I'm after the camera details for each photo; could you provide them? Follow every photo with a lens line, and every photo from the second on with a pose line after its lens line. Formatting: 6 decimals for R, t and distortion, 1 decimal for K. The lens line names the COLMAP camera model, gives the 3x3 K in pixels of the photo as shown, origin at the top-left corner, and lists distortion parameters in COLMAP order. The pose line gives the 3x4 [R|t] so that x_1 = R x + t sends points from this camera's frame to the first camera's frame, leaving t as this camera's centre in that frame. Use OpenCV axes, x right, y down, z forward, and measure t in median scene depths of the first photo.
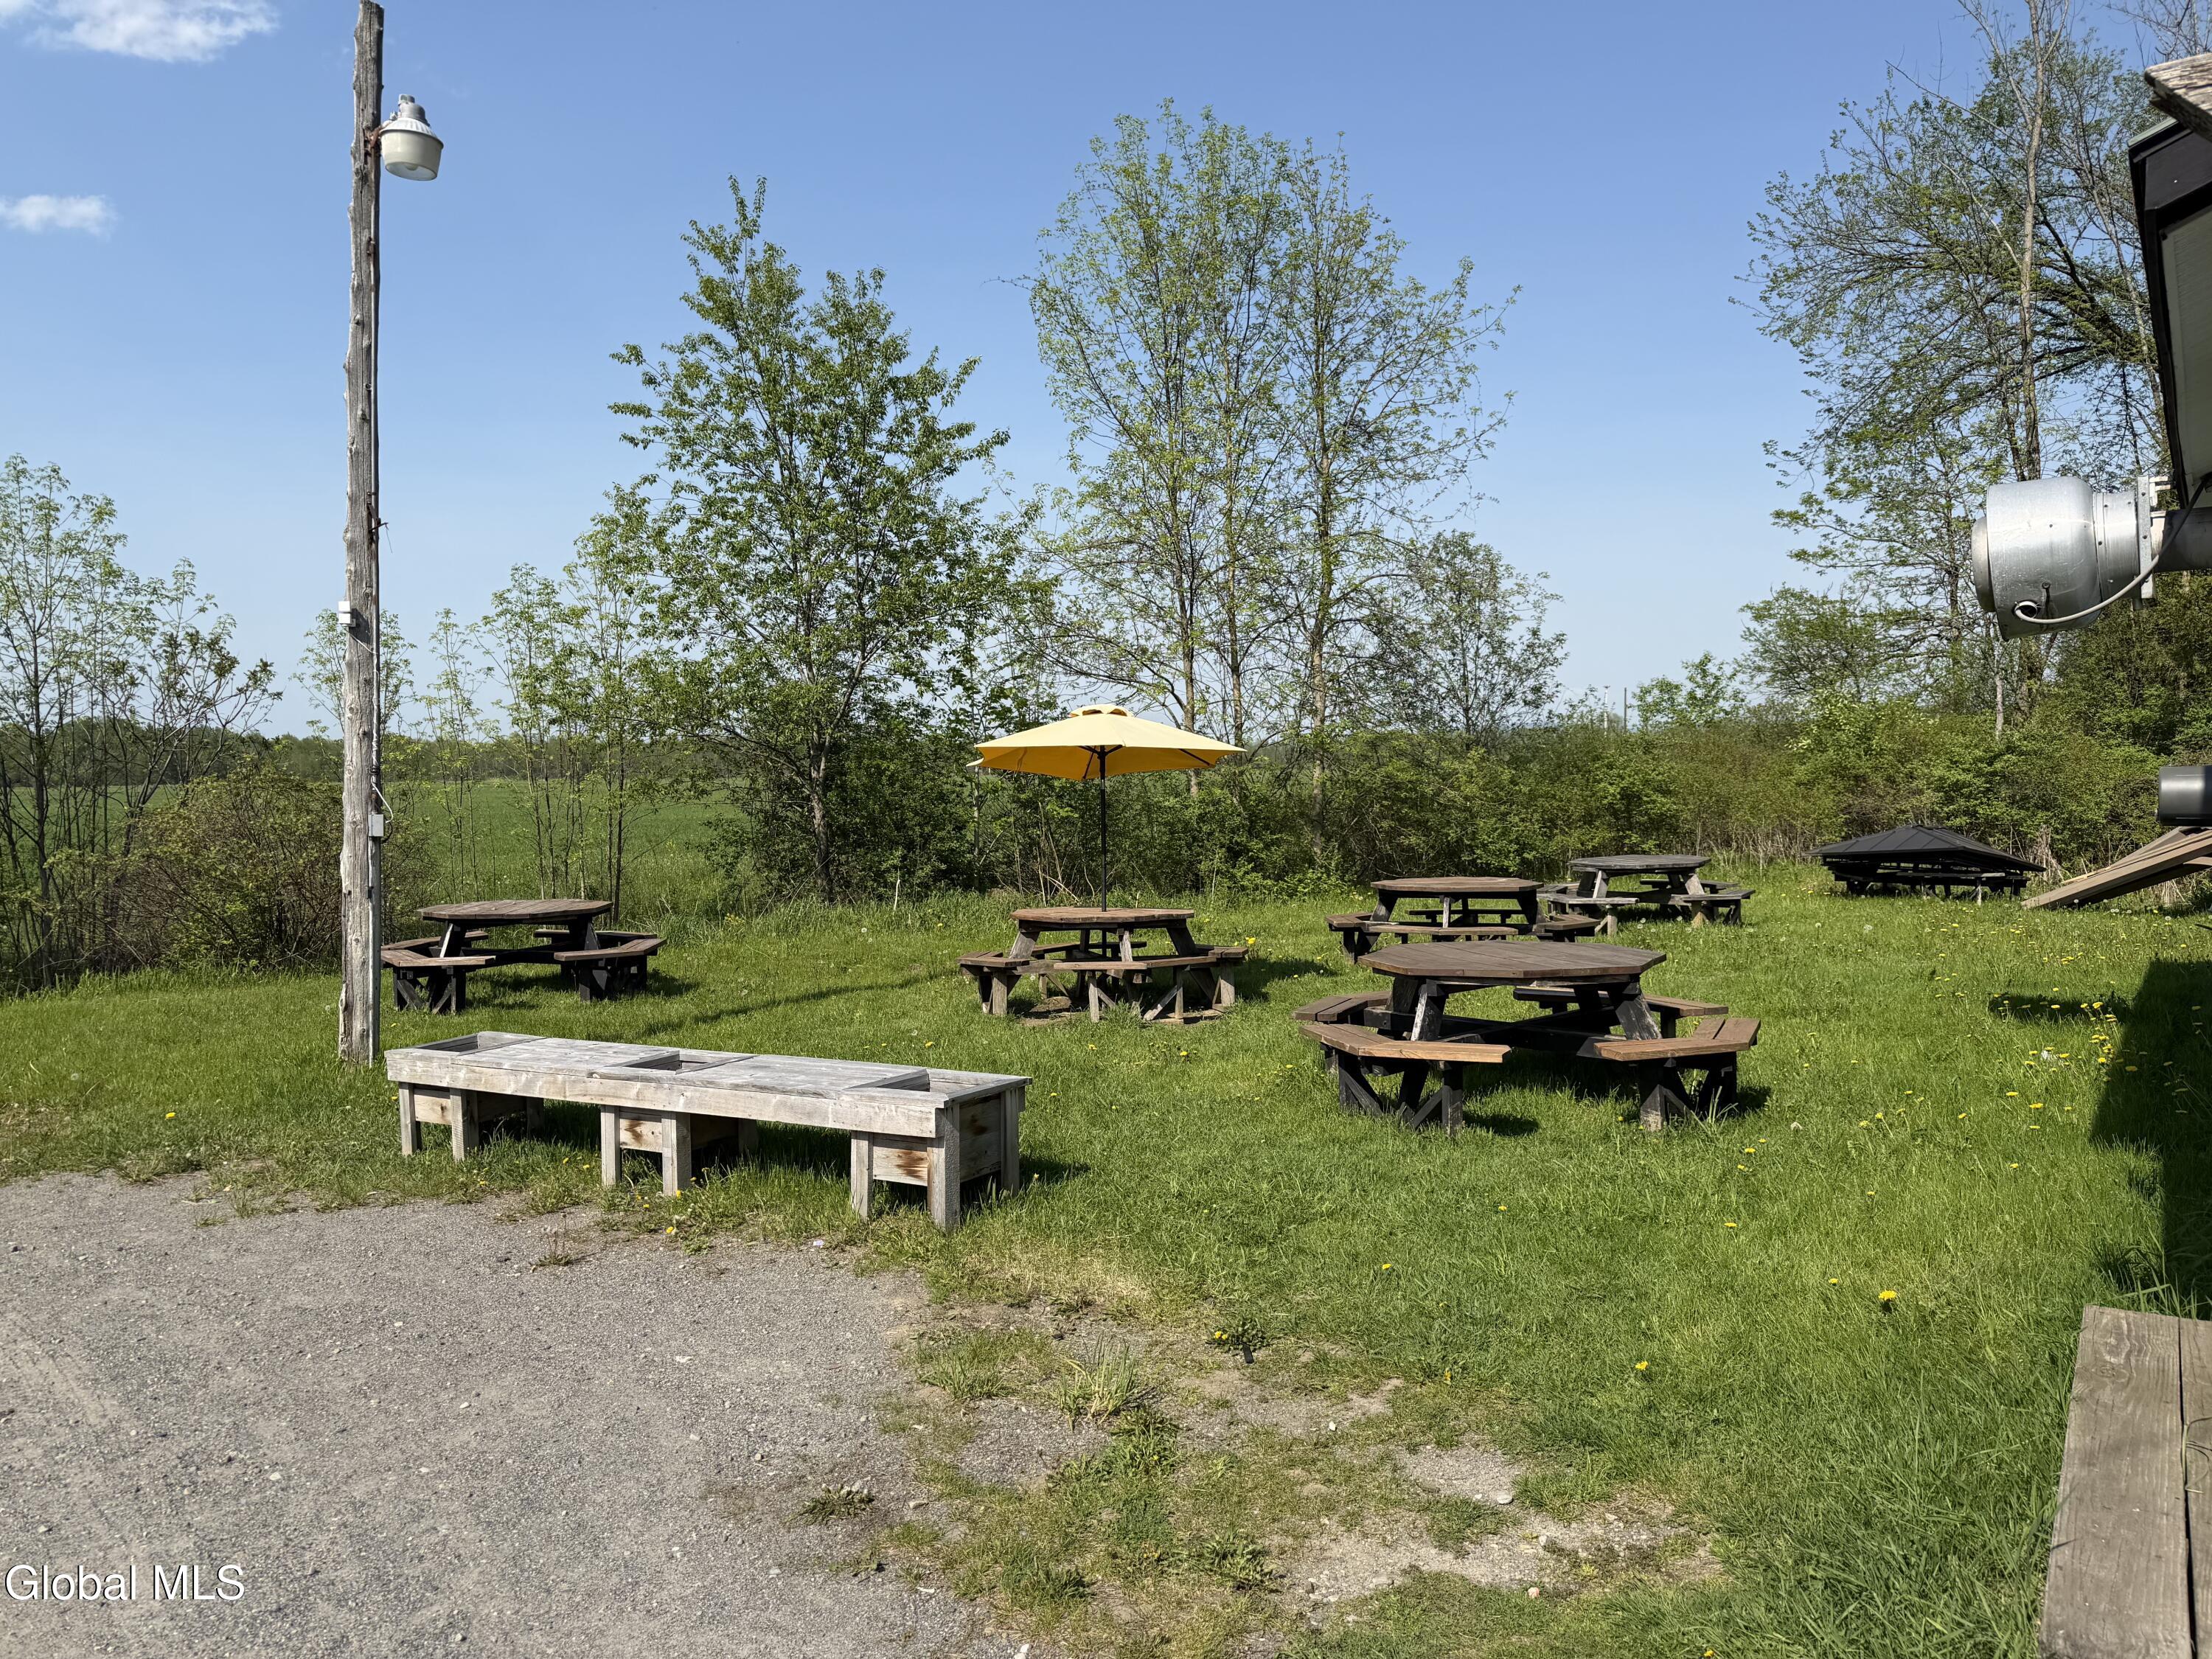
lens RADIAL K [[1556.4, 0, 1080.4], [0, 1556.4, 785.6], [0, 0, 1]] dist [0.046617, -0.072521]
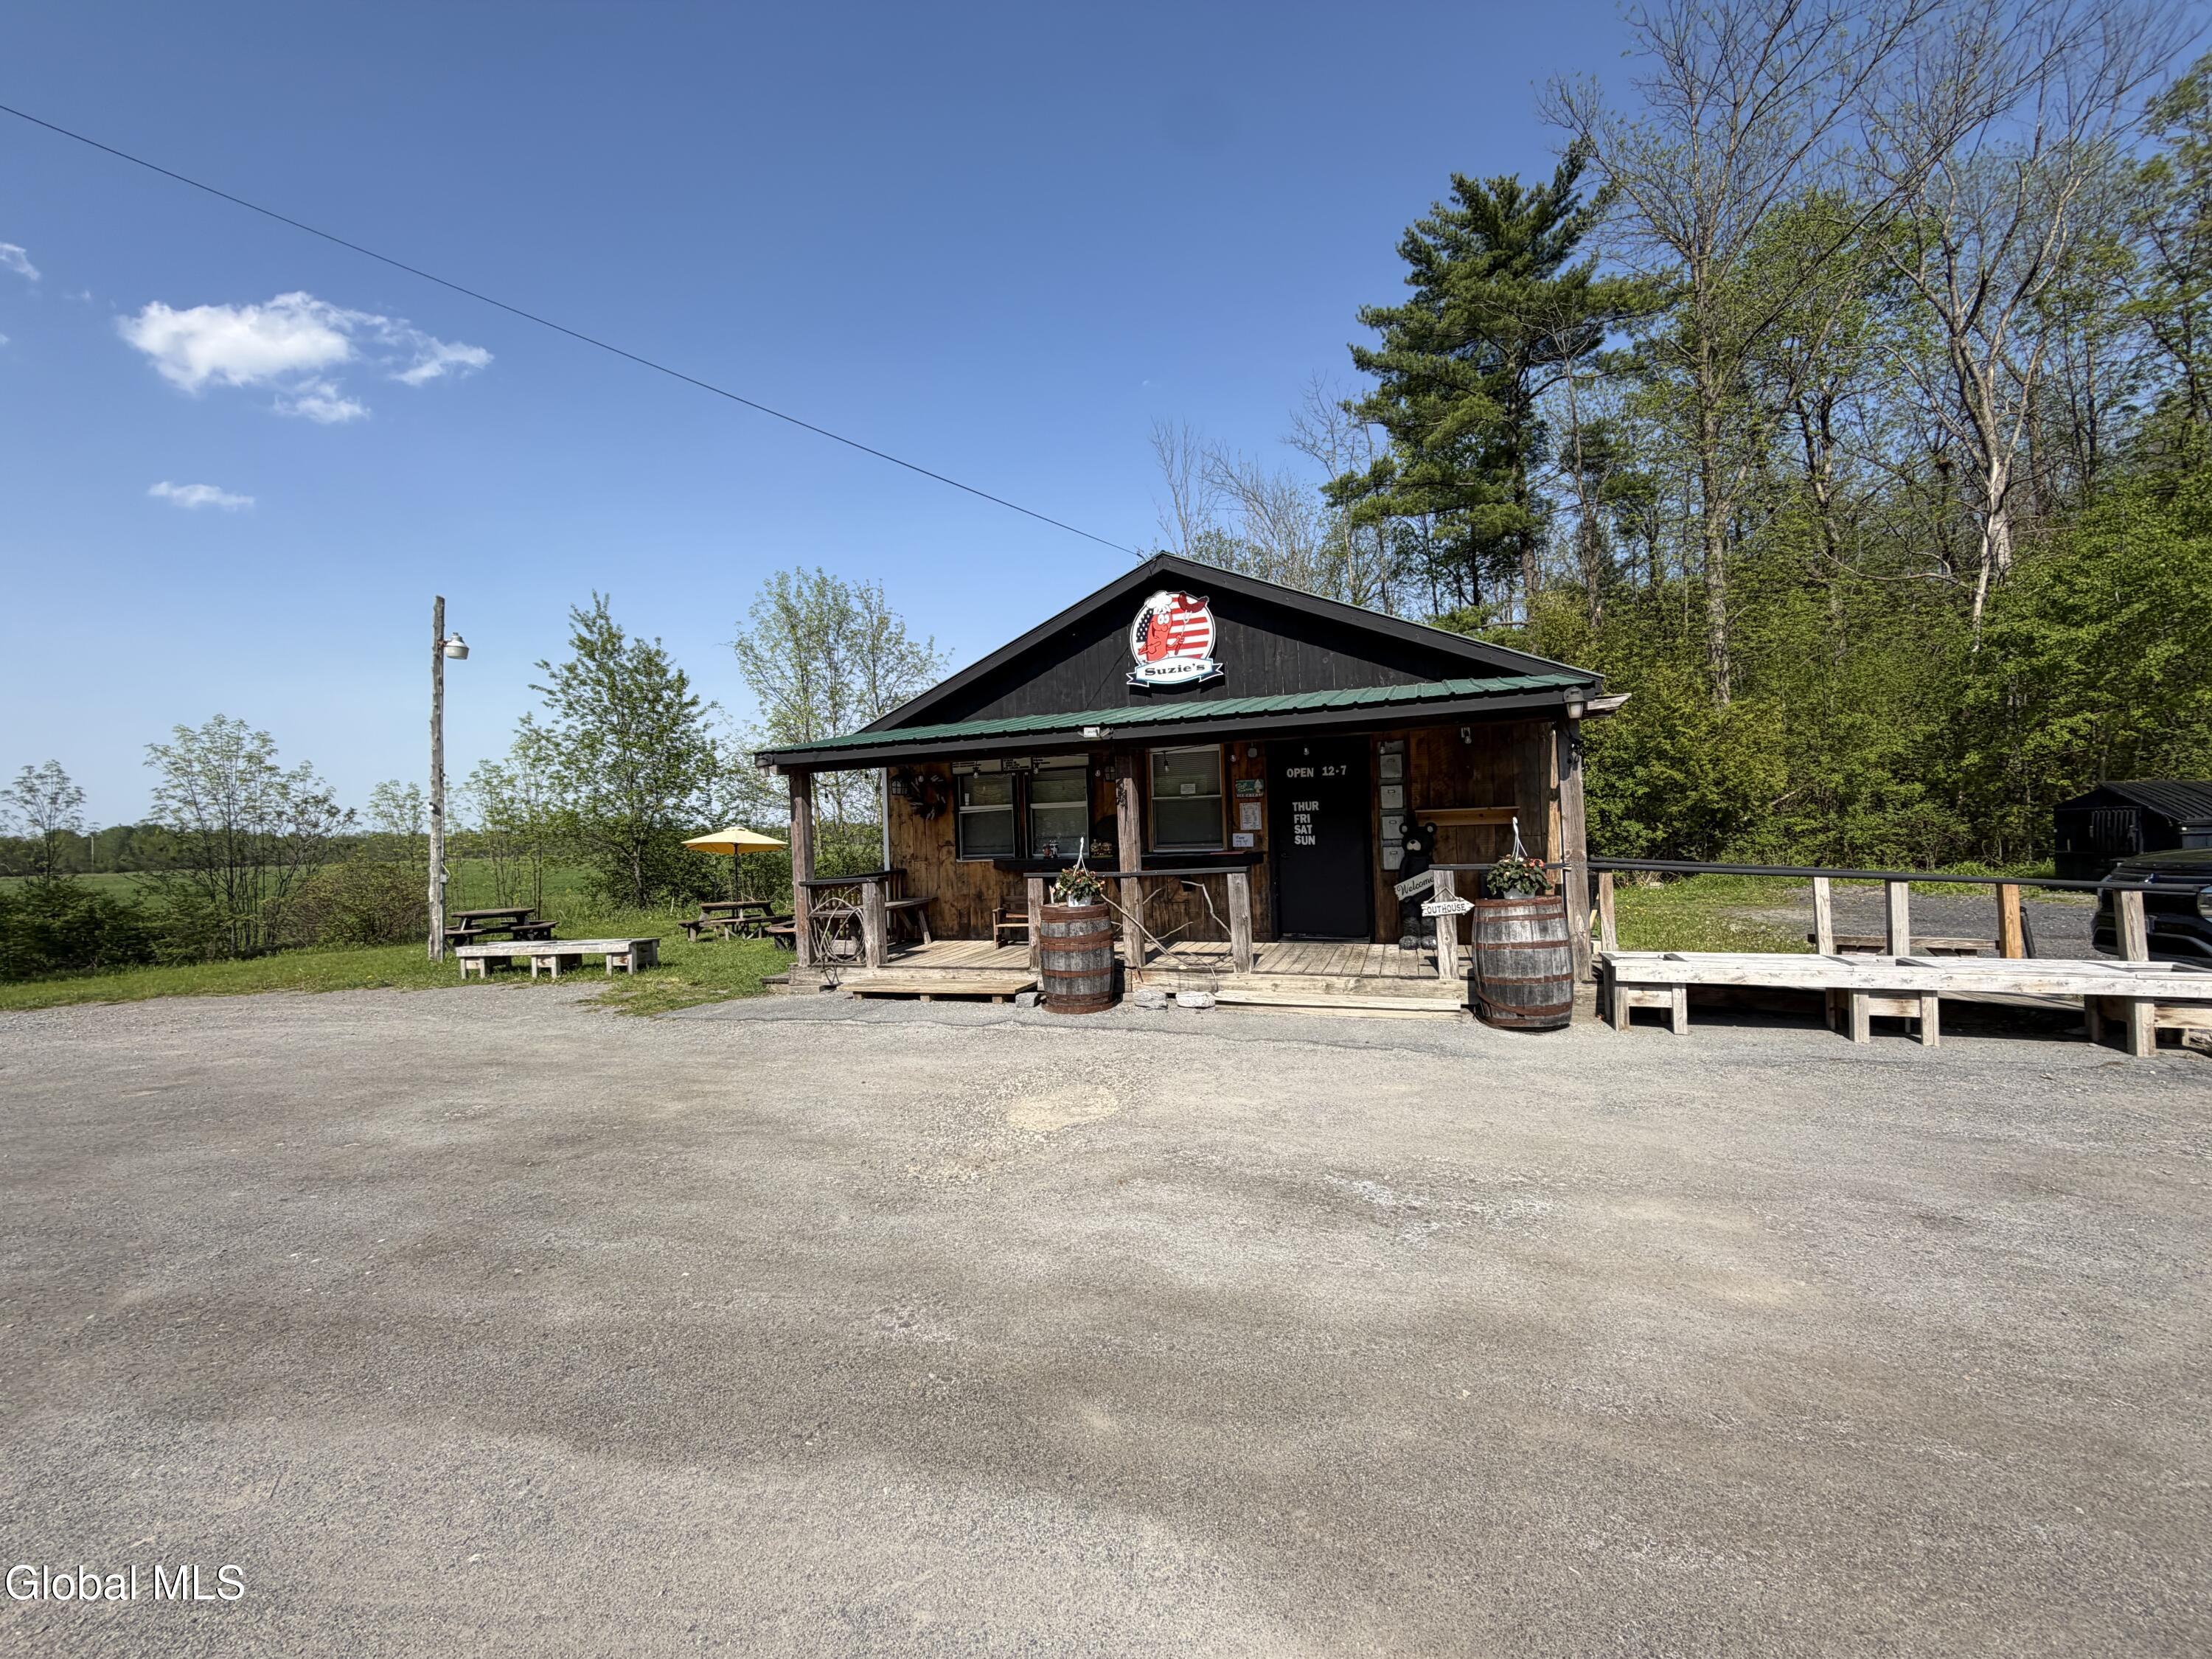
lens RADIAL K [[879.3, 0, 1096.6], [0, 879.3, 828.7], [0, 0, 1]] dist [-0.002460, -0.000092]
pose [[0.961890, -0.017715, 0.272863, 0.149258], [0.023929, 0.999524, -0.019462, -0.003766], [-0.272388, 0.025250, 0.961856, -0.490064]]
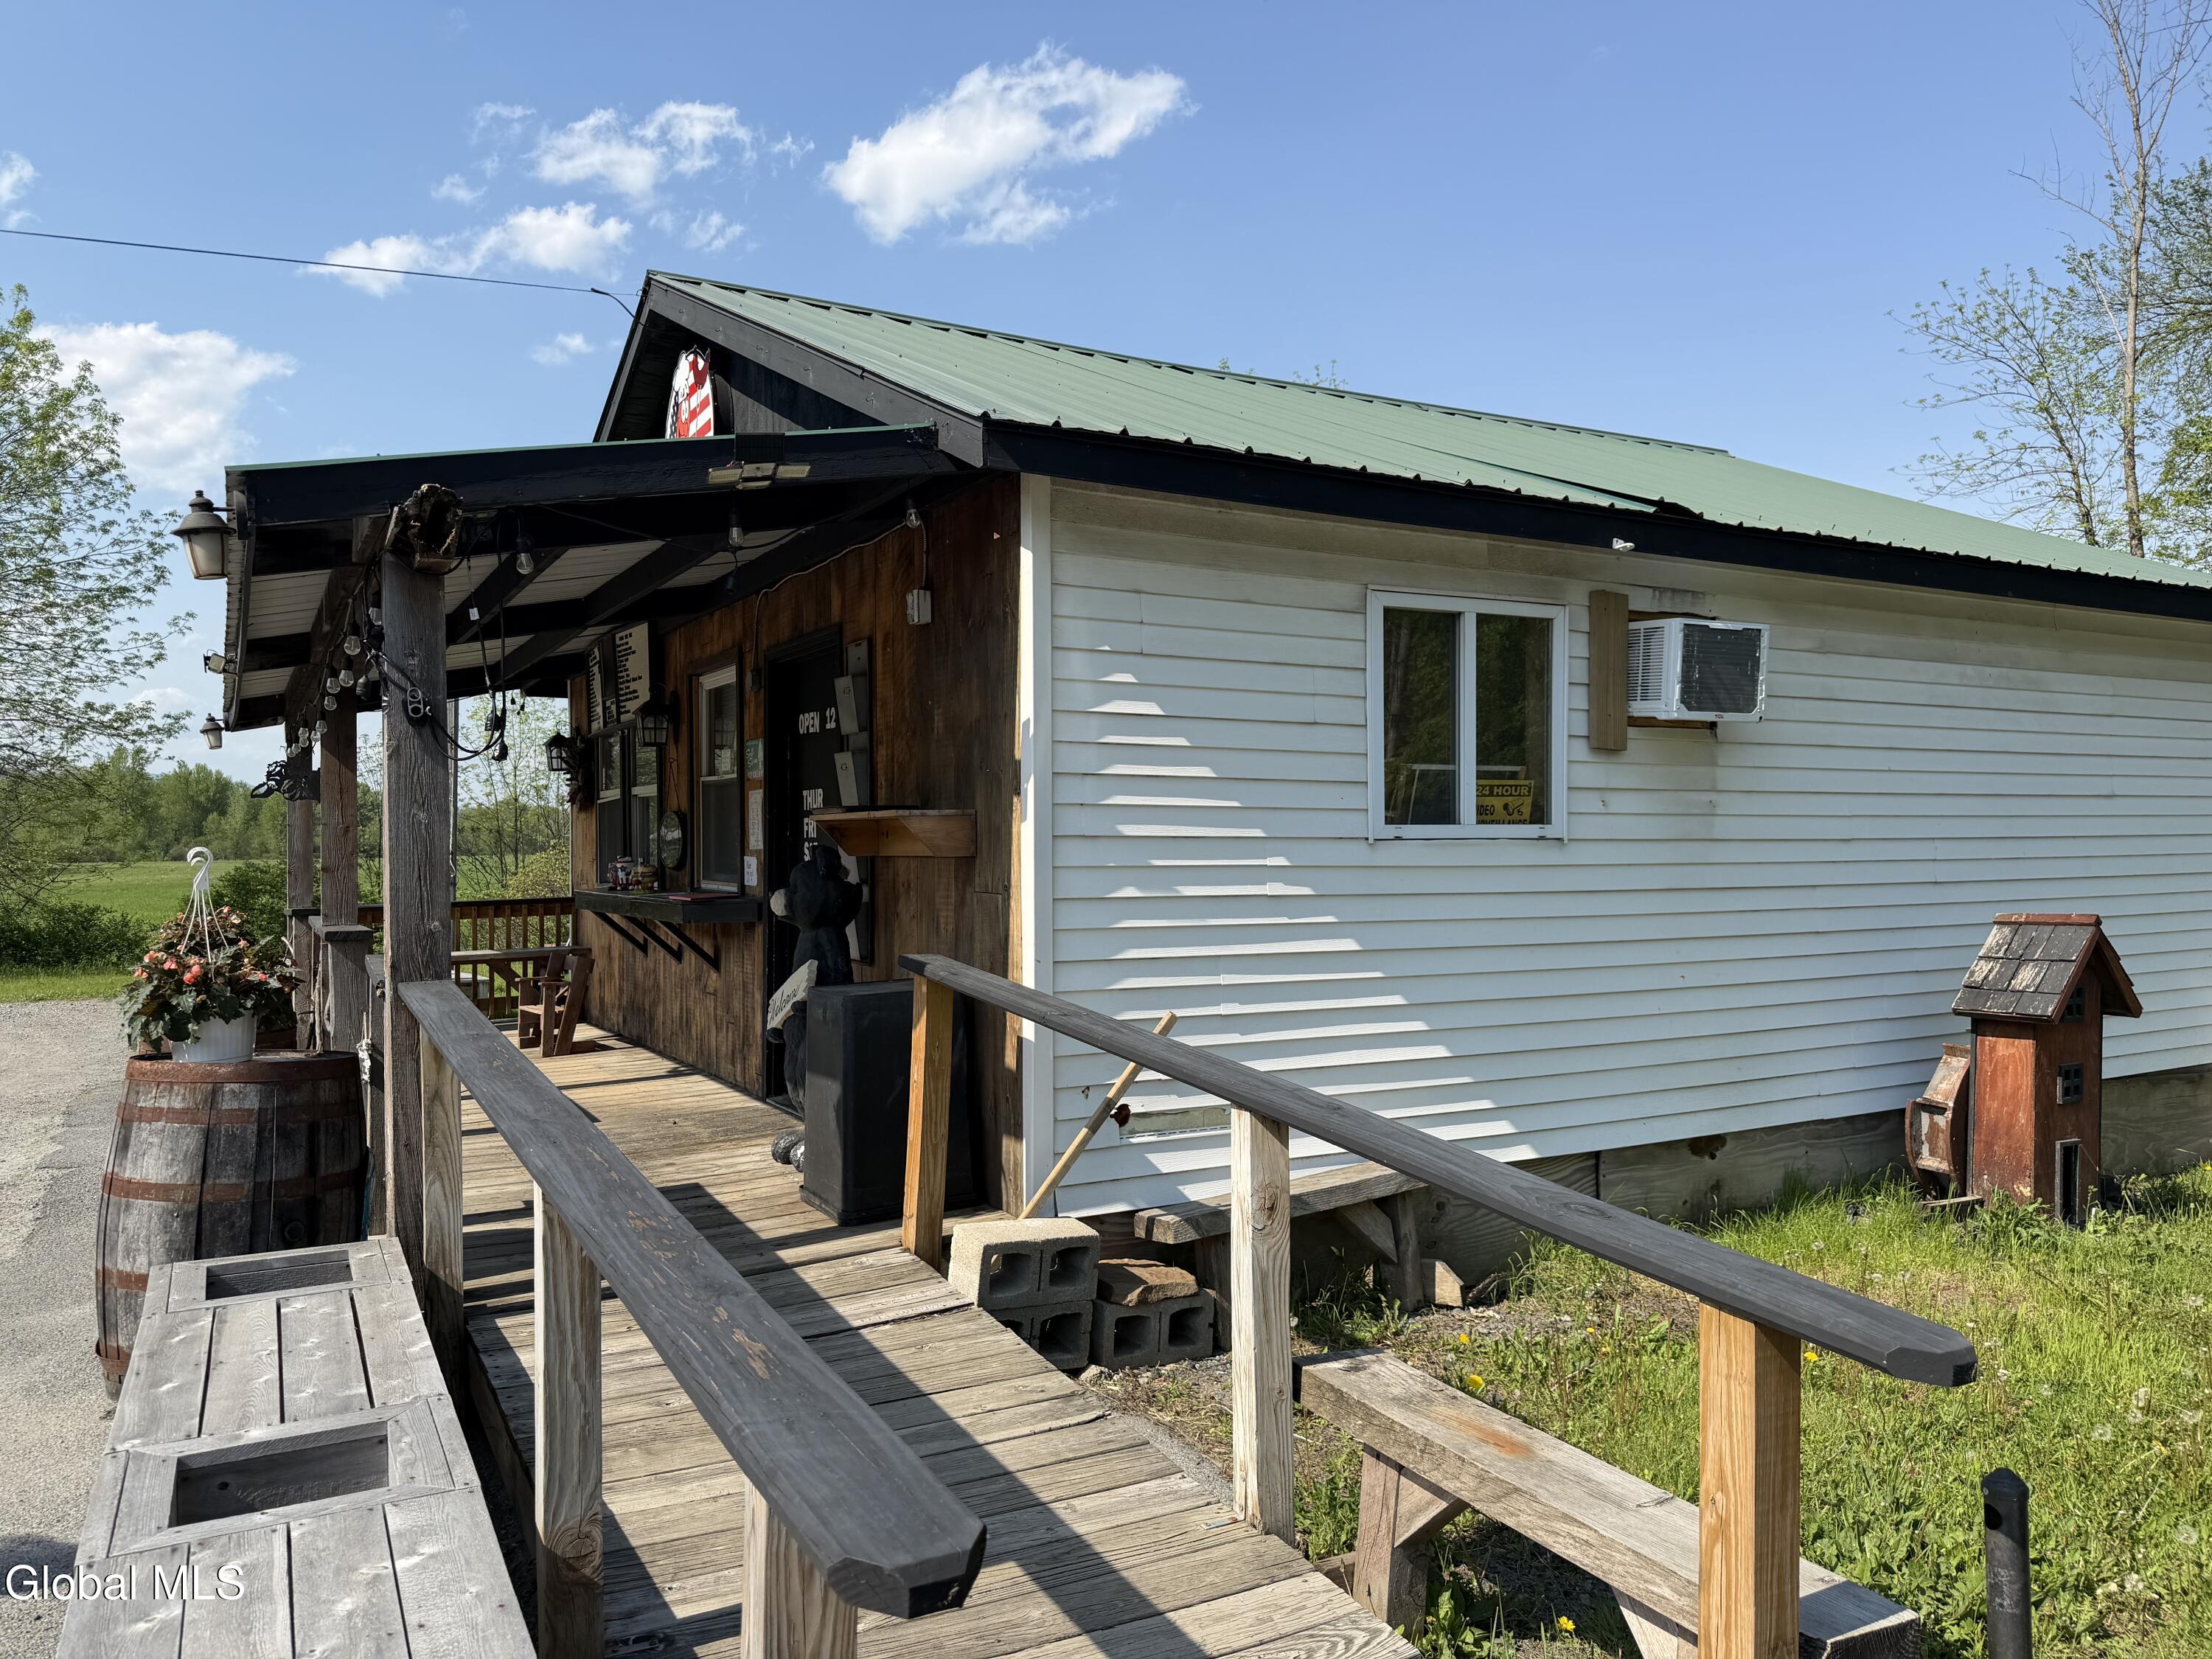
lens RADIAL K [[1535.2, 0, 1056.2], [0, 1535.2, 868.6], [0, 0, 1]] dist [0.035478, -0.068752]
pose [[0.904861, 0.014992, -0.425442, 0.703455], [-0.005576, 0.999711, 0.023368, -0.016697], [0.425670, -0.018772, 0.904684, -0.343499]]
